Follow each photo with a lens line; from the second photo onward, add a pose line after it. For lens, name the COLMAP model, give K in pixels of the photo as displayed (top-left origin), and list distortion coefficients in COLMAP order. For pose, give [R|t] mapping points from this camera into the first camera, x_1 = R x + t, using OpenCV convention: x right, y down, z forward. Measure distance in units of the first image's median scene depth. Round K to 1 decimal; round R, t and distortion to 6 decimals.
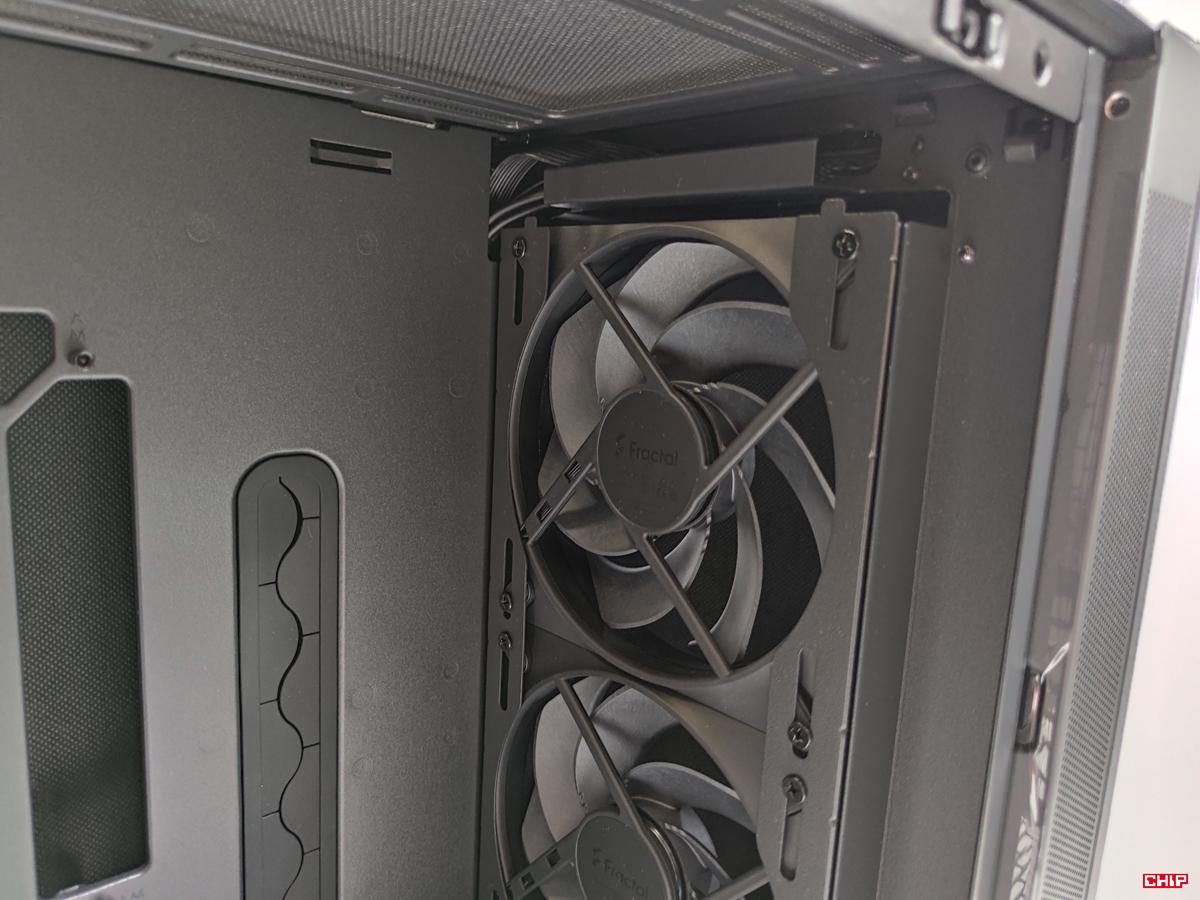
lens RADIAL K [[891.6, 0, 597.7], [0, 891.6, 448.0], [0, 0, 1]] dist [0.020156, -0.043943]
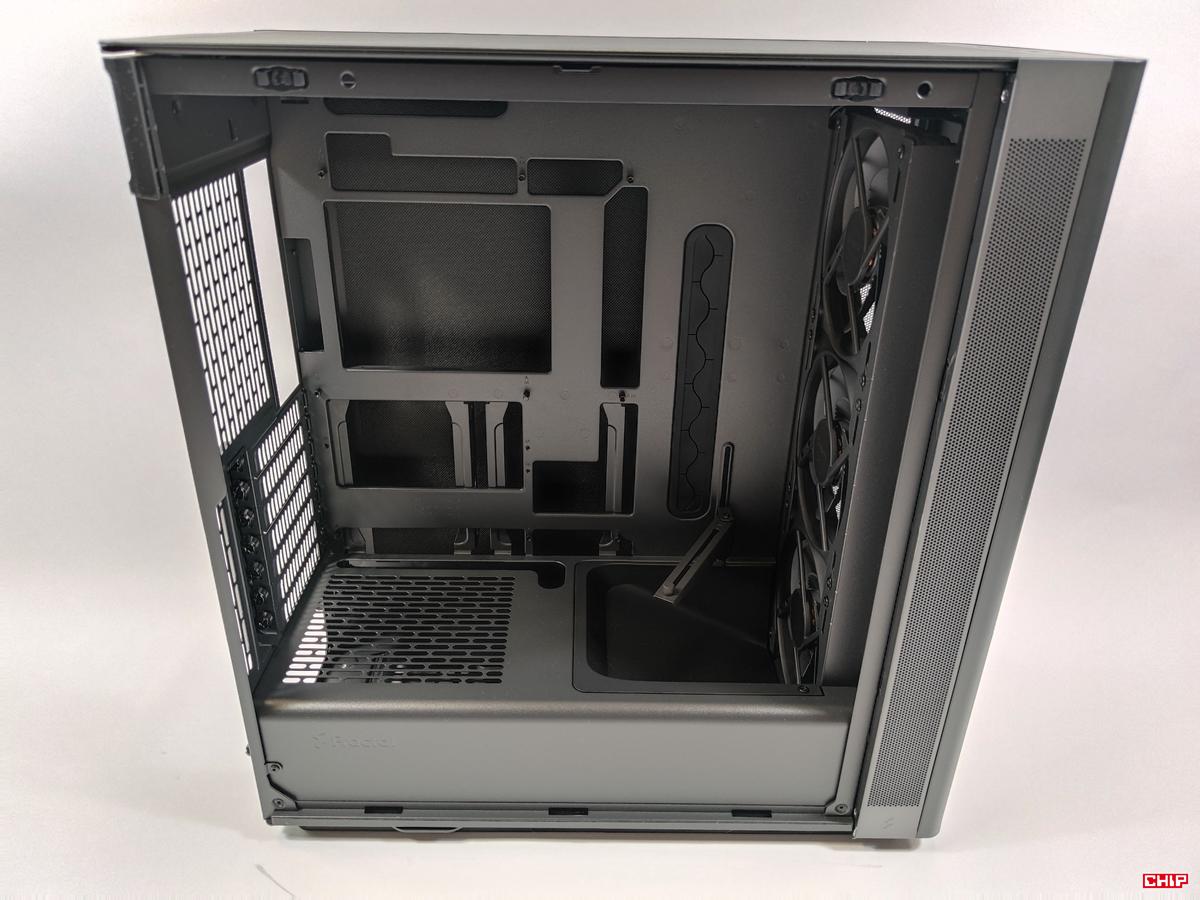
lens RADIAL K [[891.6, 0, 601.4], [0, 891.6, 446.1], [0, 0, 1]] dist [0.020156, -0.043943]
pose [[0.724911, 0.262314, -0.636943, 1.020549], [-0.091854, 0.953208, 0.288022, -0.083386], [0.682691, -0.150284, 0.715086, -0.866532]]
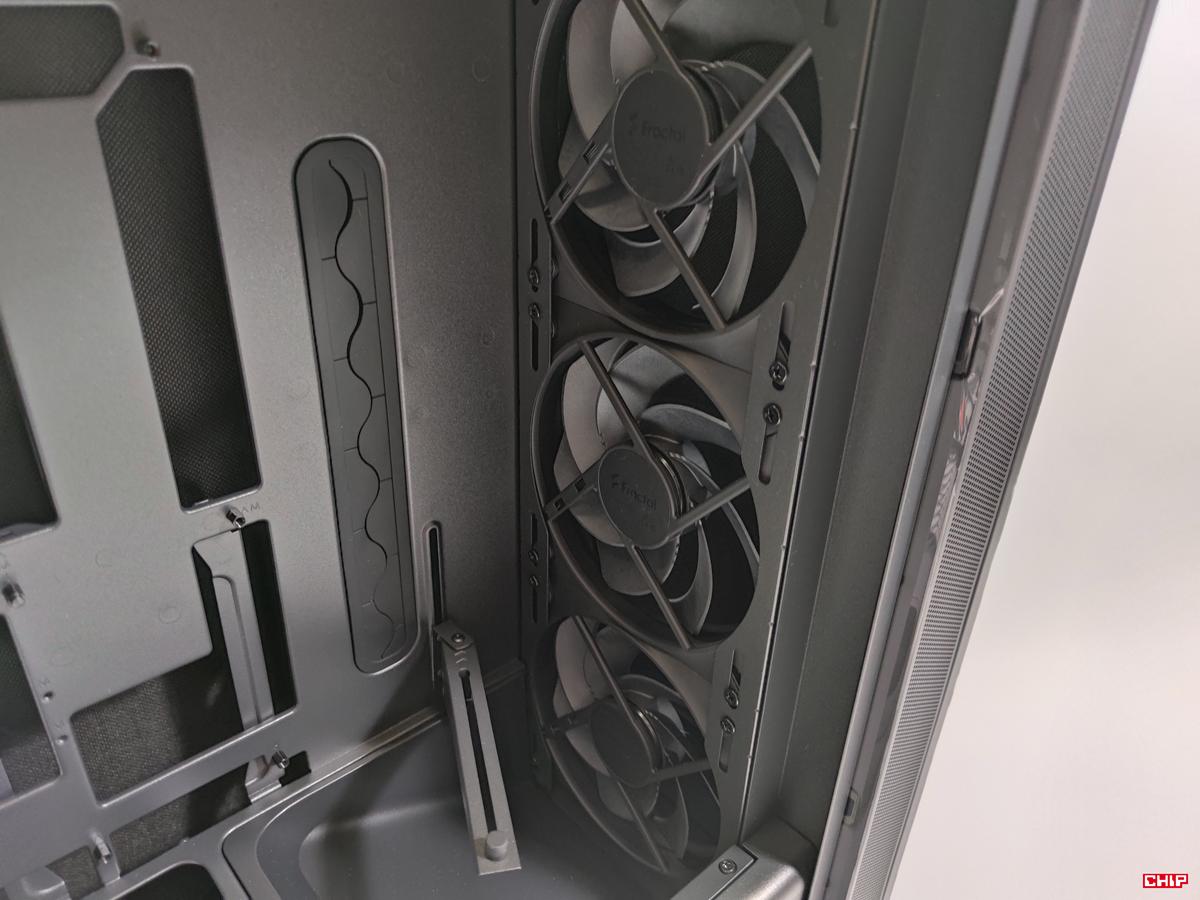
lens RADIAL K [[891.6, 0, 593.1], [0, 891.6, 452.4], [0, 0, 1]] dist [0.020156, -0.043943]
pose [[0.999513, -0.006133, -0.030582, 0.006848], [0.015705, 0.946078, 0.323557, 0.021110], [0.026948, -0.323880, 0.945714, -0.167427]]
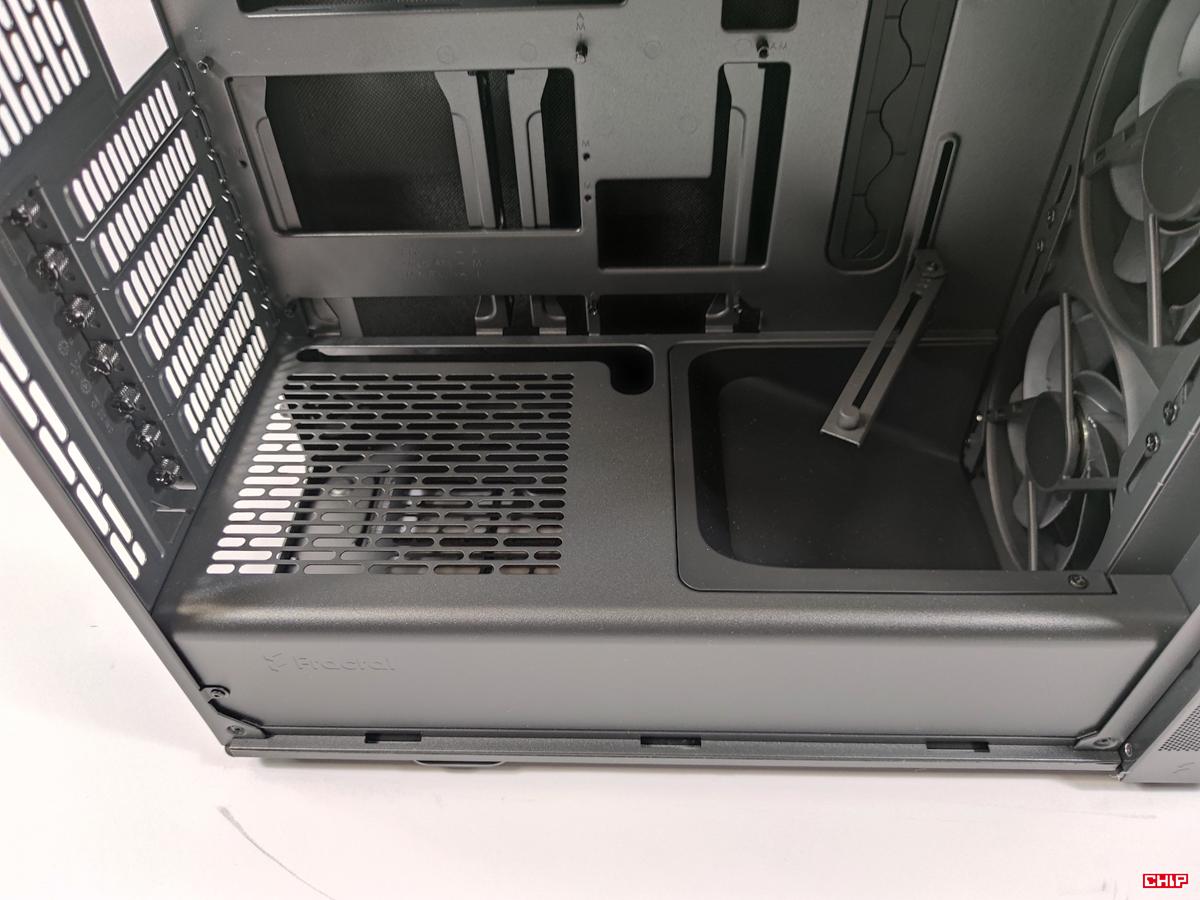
lens RADIAL K [[891.6, 0, 598.3], [0, 891.6, 451.1], [0, 0, 1]] dist [0.020156, -0.043943]
pose [[0.695891, 0.449221, -0.560300, 0.309966], [-0.044207, 0.805518, 0.590920, 0.193980], [0.716785, -0.386447, 0.580412, -0.222528]]
